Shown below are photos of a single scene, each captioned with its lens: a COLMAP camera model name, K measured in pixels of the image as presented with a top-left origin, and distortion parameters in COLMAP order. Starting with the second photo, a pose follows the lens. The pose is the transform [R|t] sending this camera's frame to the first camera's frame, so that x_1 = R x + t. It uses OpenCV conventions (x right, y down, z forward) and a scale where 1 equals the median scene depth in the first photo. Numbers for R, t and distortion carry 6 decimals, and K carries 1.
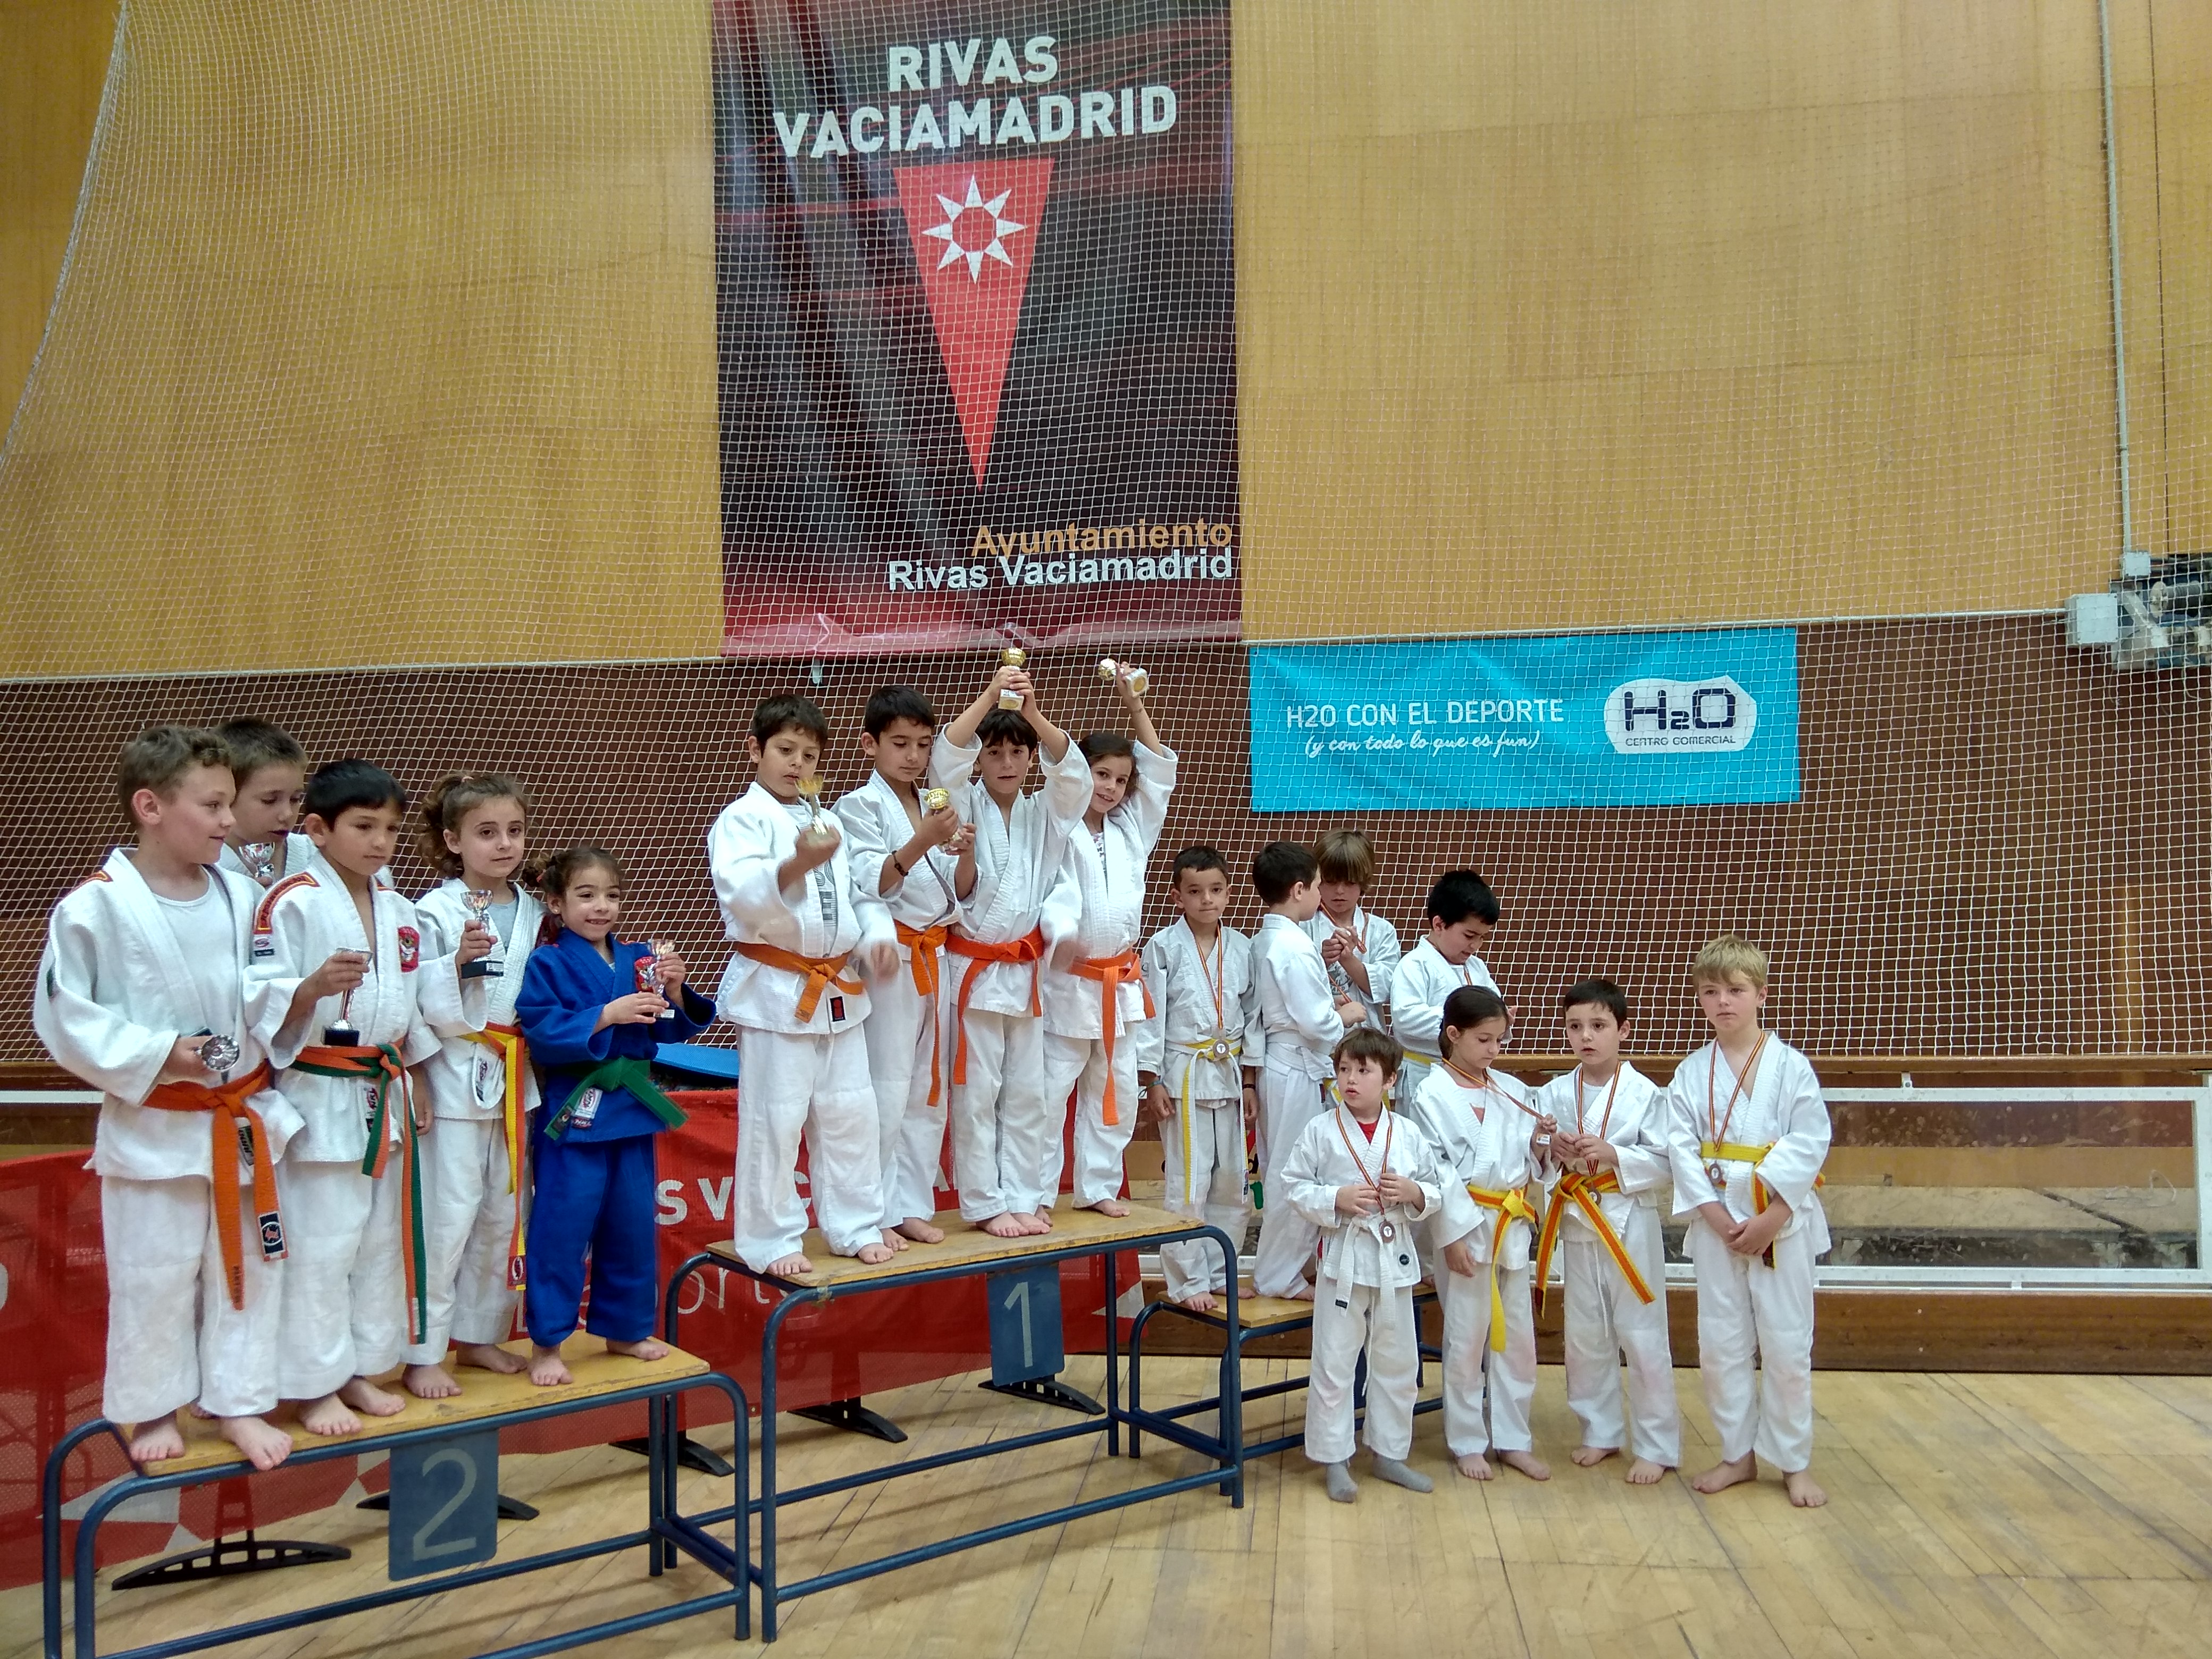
lens RADIAL K [[1728.1, 0, 1105.9], [0, 1728.1, 853.3], [0, 0, 1]] dist [0.088704, -0.133882]
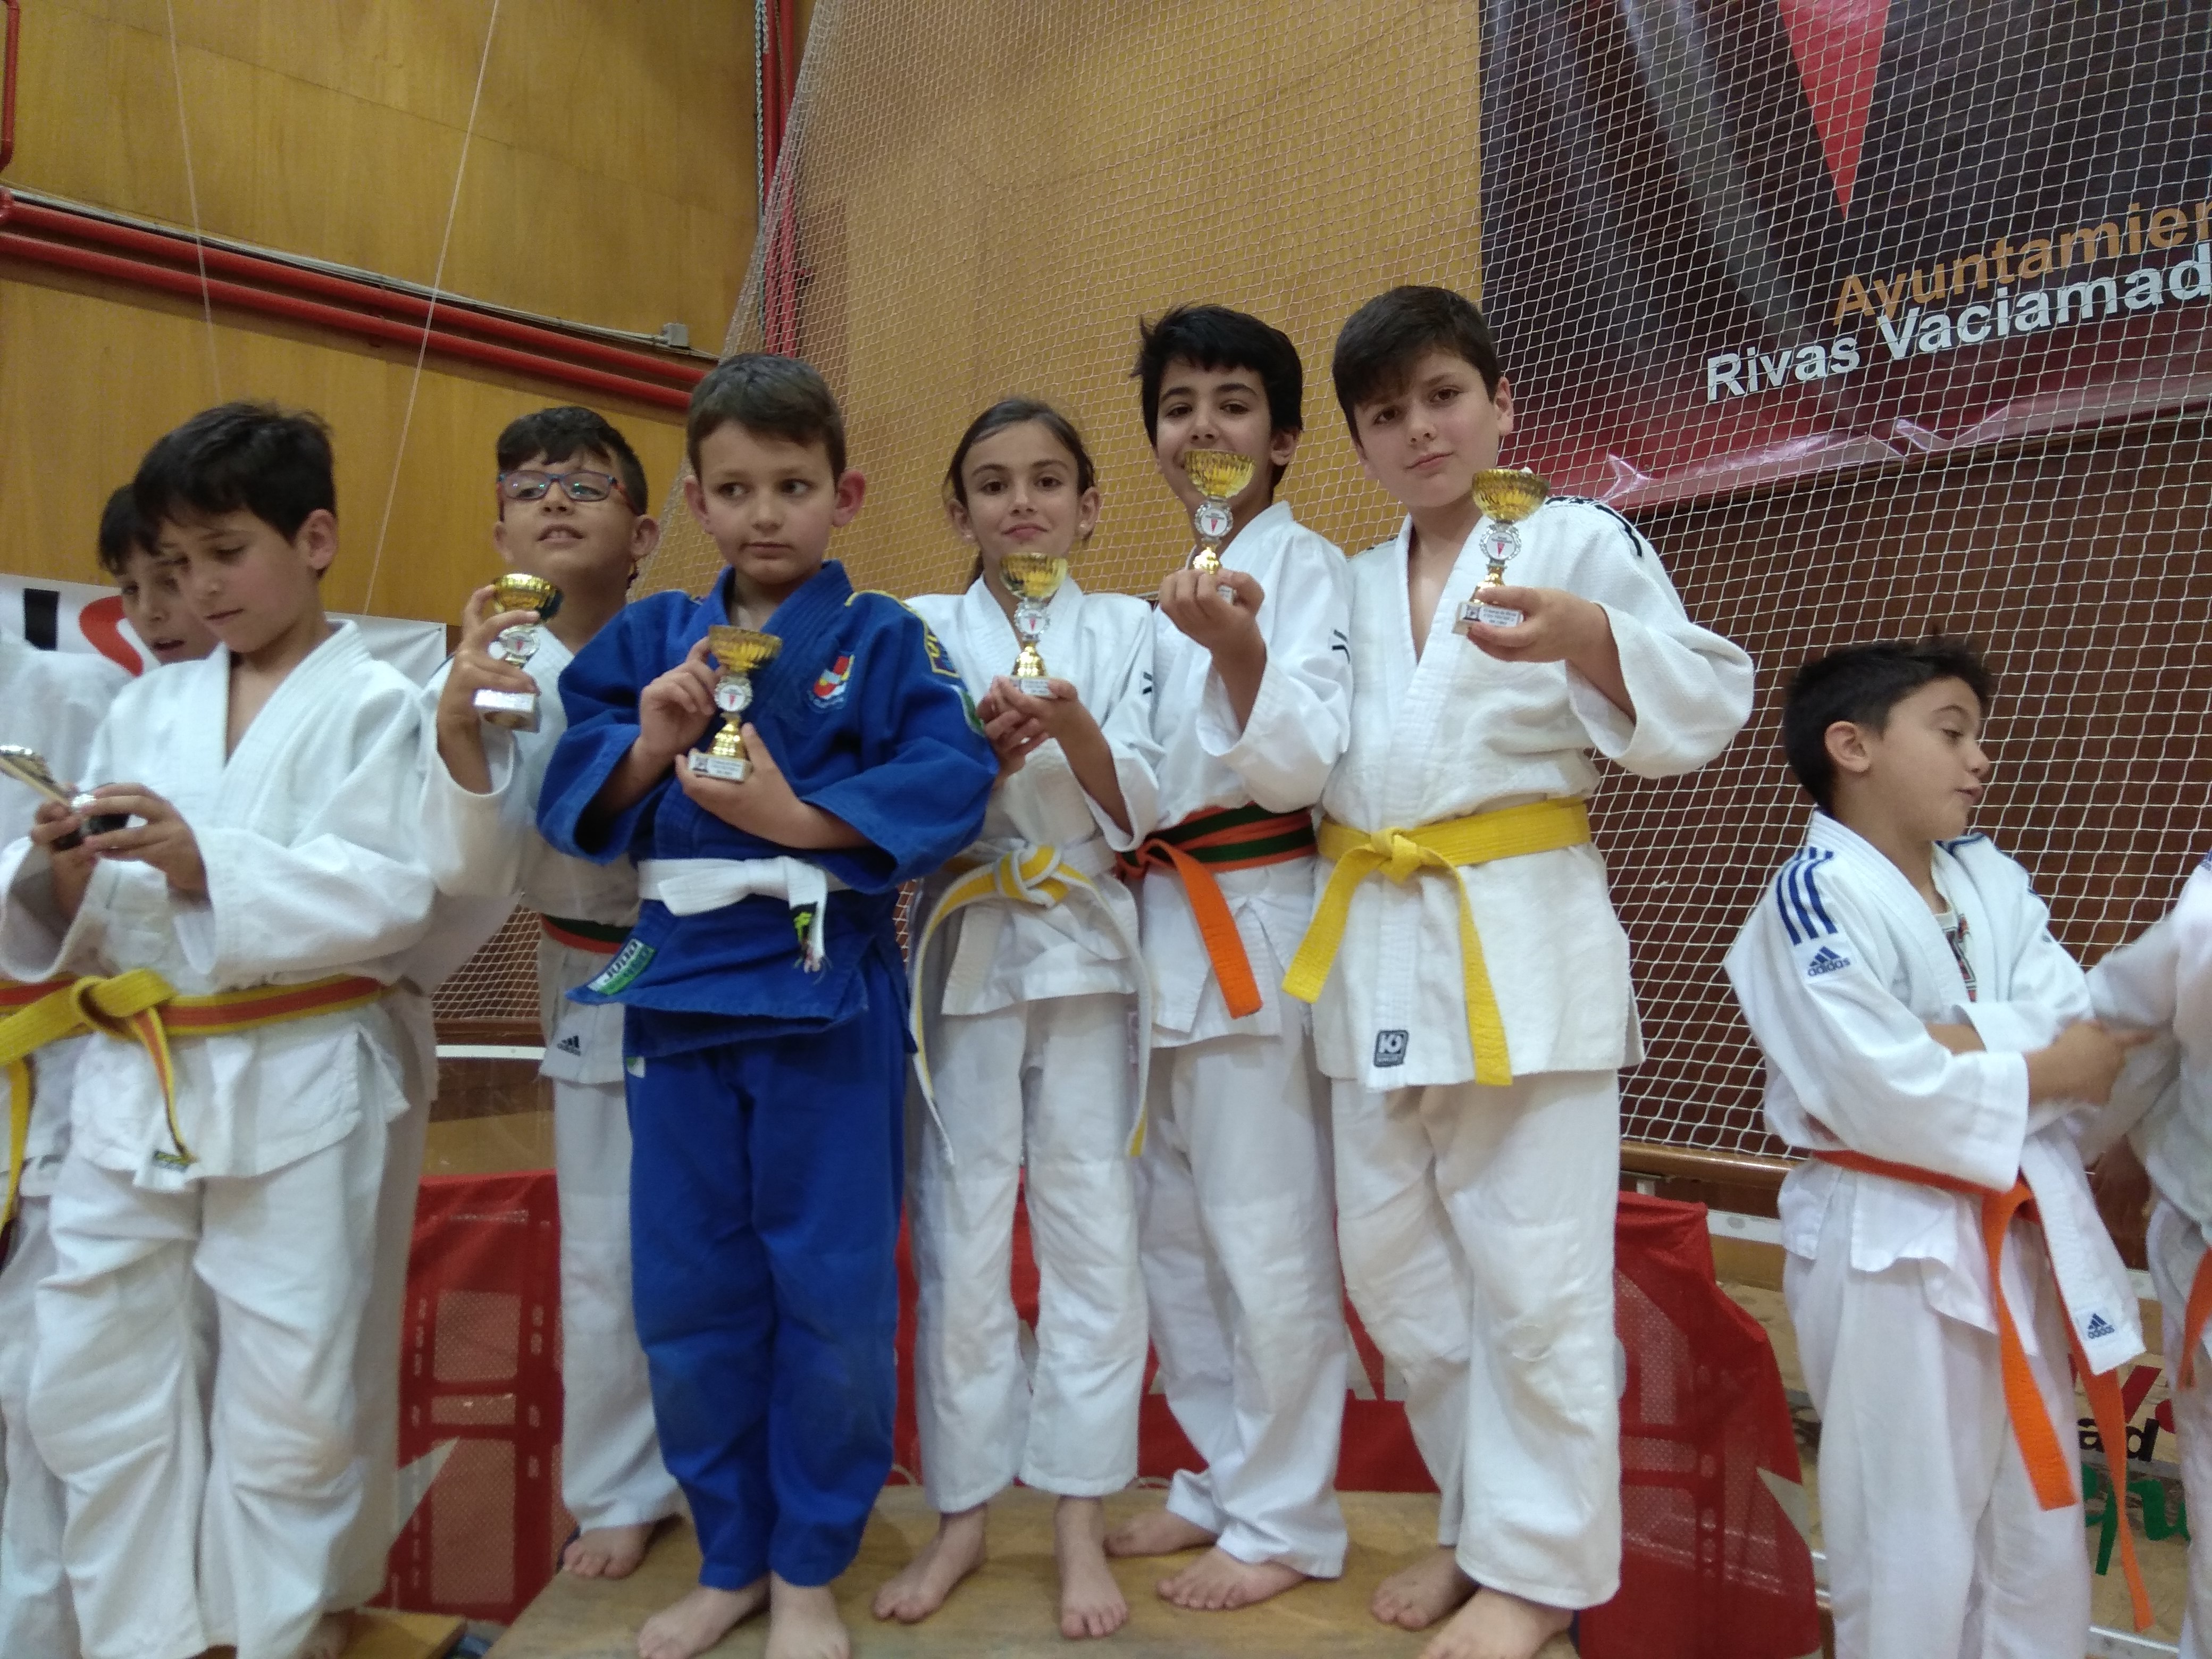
lens RADIAL K [[1728.1, 0, 1095.9], [0, 1728.1, 827.4], [0, 0, 1]] dist [0.088704, -0.133882]
pose [[0.781928, -0.009323, -0.623300, 0.115262], [0.011312, 0.999936, -0.000765, 0.011982], [0.623267, -0.006452, 0.781983, 0.334181]]
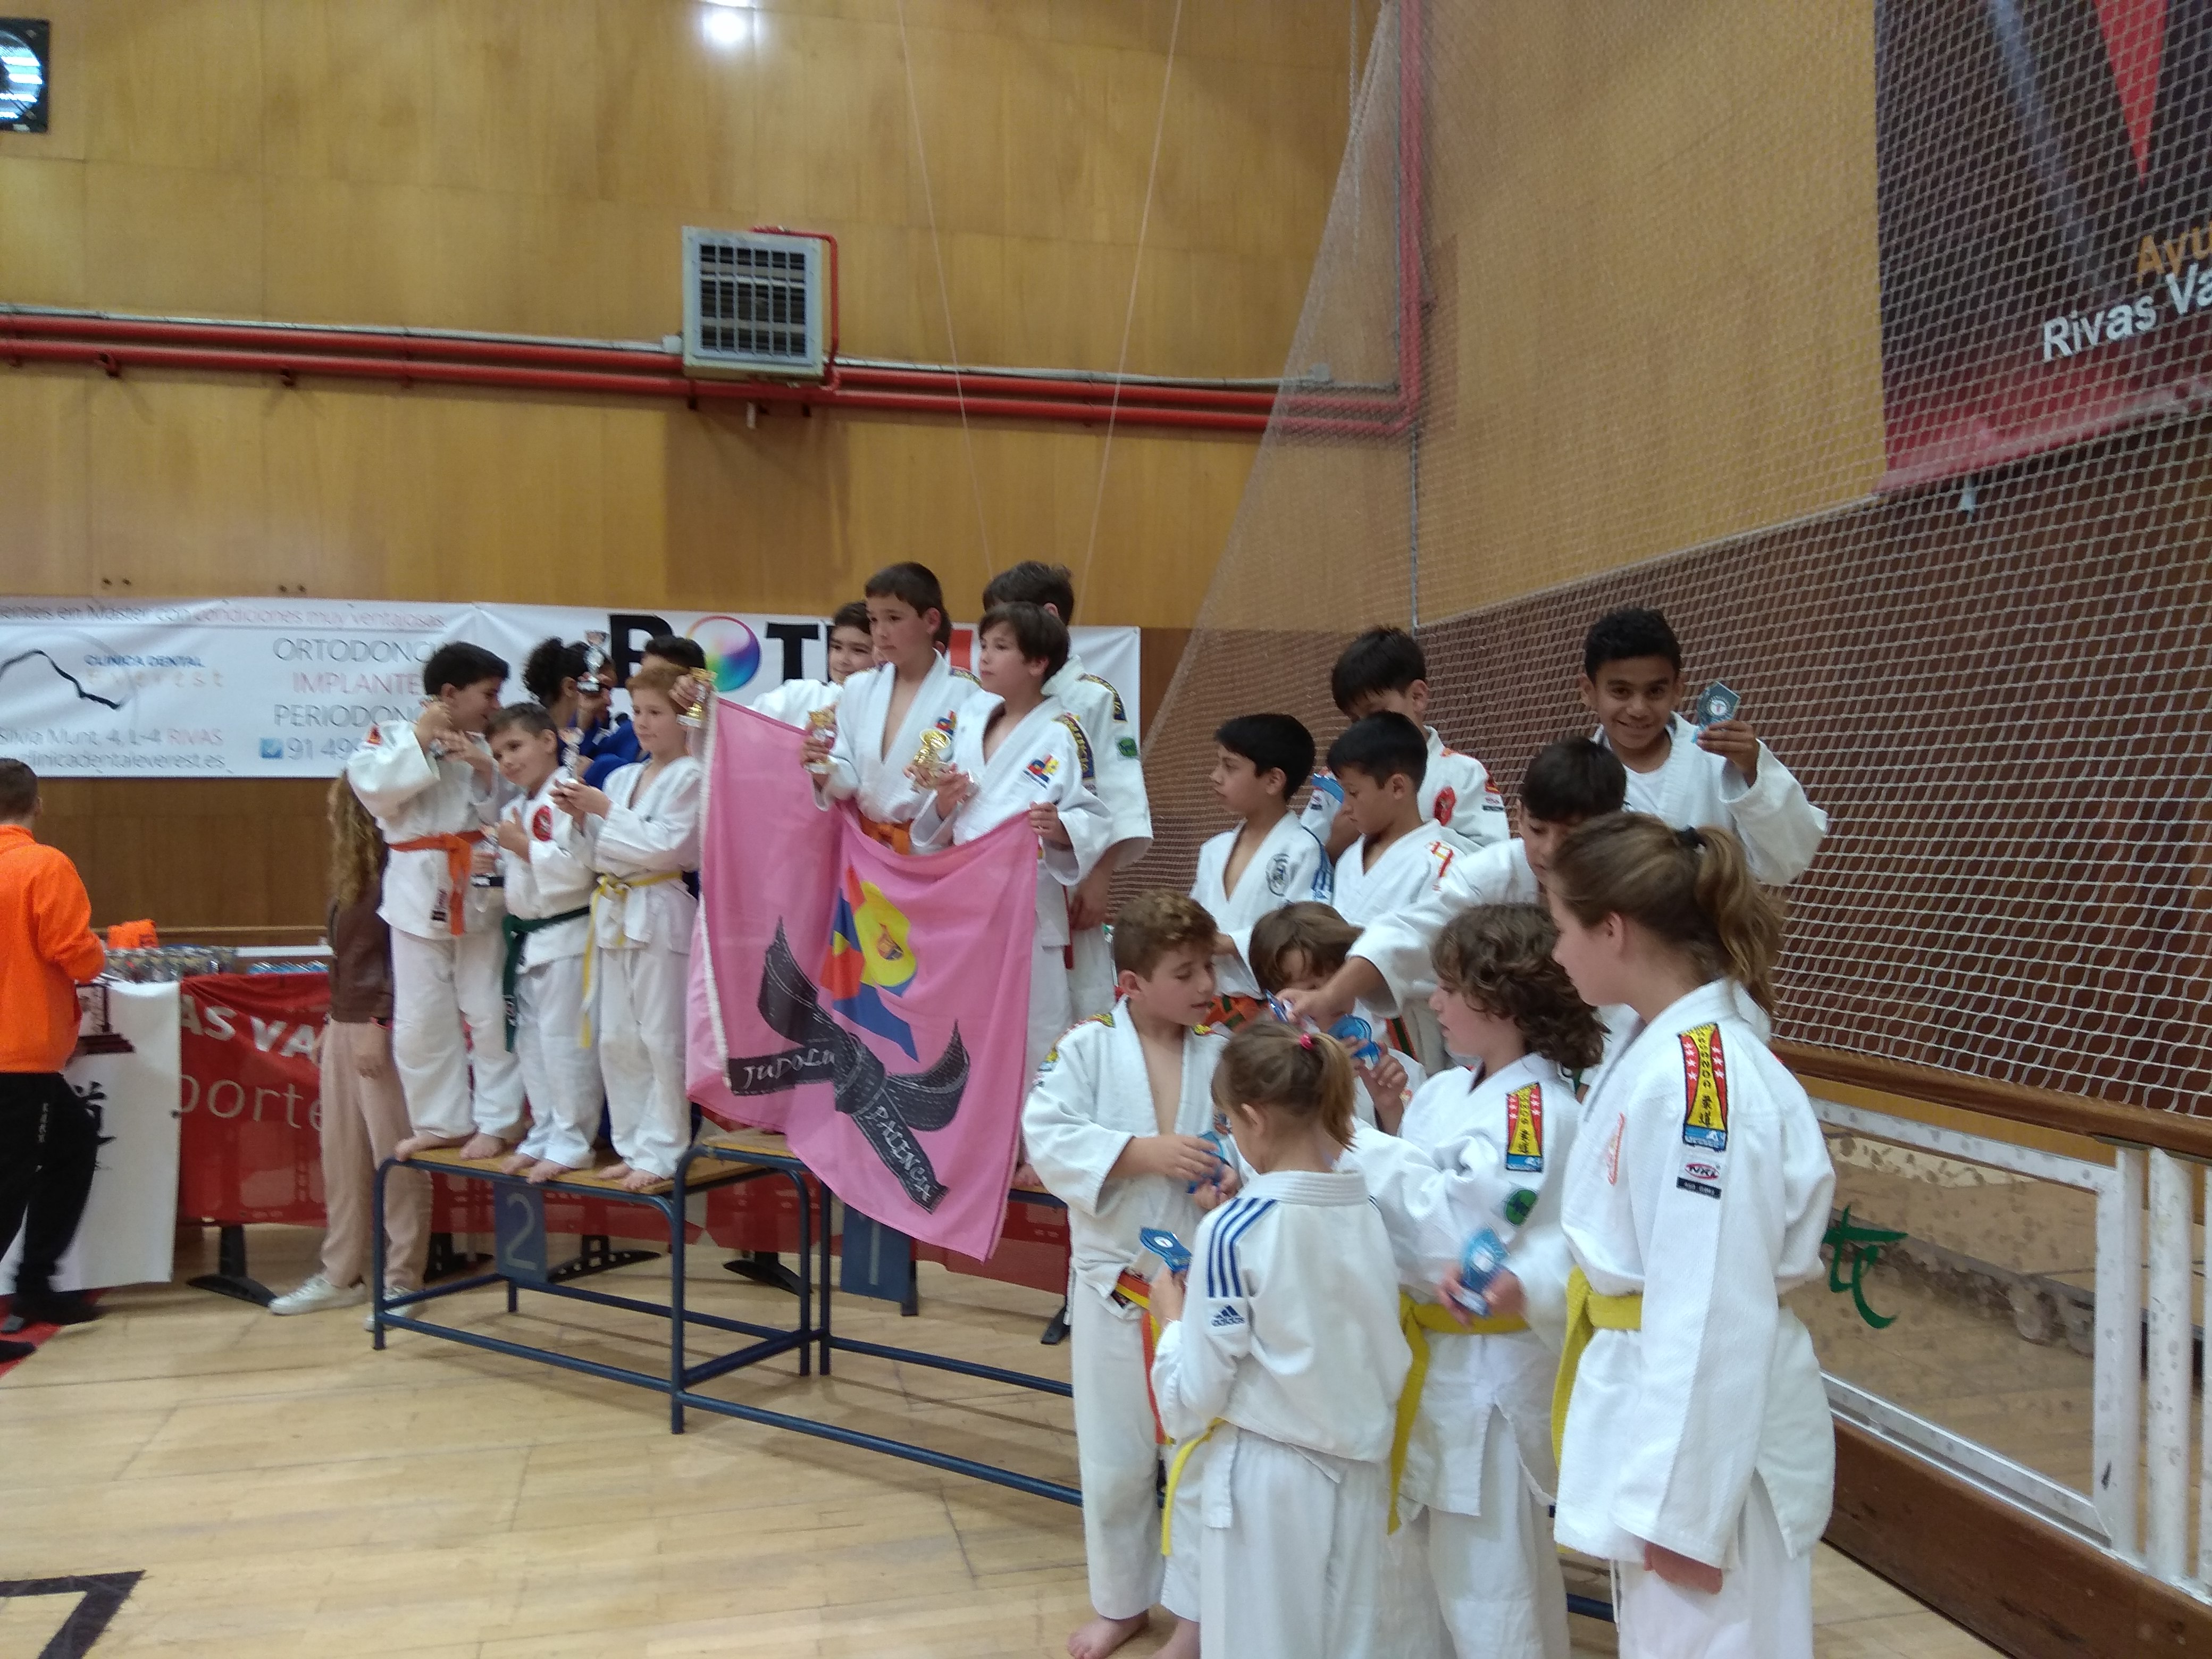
lens RADIAL K [[1728.1, 0, 1083.7], [0, 1728.1, 846.8], [0, 0, 1]] dist [0.088704, -0.133882]
pose [[0.338003, 0.023529, -0.940851, 0.443858], [0.029072, 0.998949, 0.035427, 0.010916], [0.940696, -0.039327, 0.336963, 0.392148]]
